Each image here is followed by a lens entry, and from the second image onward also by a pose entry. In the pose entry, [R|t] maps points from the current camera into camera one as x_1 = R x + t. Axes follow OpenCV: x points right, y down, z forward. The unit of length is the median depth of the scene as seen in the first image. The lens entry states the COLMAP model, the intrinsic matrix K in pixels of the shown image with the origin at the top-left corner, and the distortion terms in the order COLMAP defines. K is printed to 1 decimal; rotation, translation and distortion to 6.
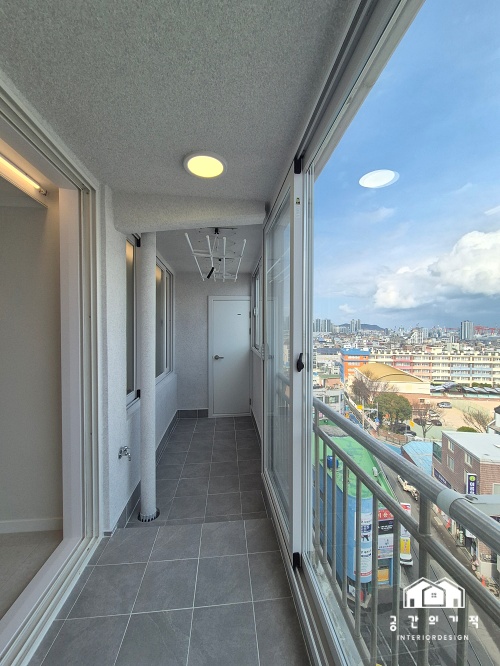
lens RADIAL K [[275.6, 0, 251.4], [0, 275.6, 334.7], [0, 0, 1]] dist [0.001930, 0.000166]
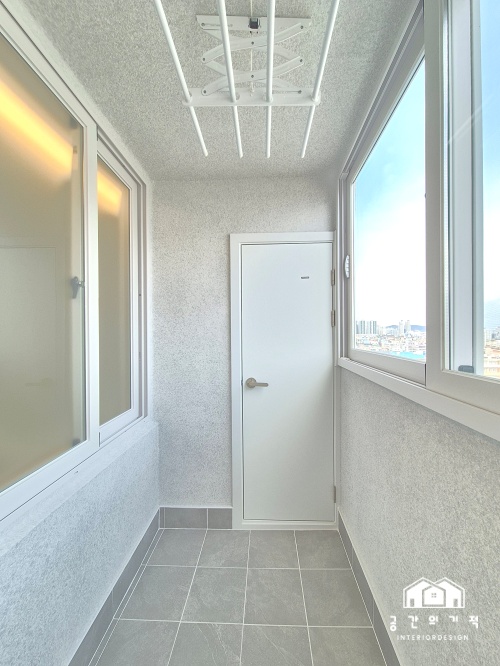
lens RADIAL K [[275.6, 0, 251.4], [0, 275.6, 334.7], [0, 0, 1]] dist [0.001930, 0.000166]
pose [[0.985554, -0.012121, -0.168927, -0.055598], [0.007367, 0.999560, -0.028745, 0.021803], [0.169201, 0.027085, 0.985209, 0.594874]]
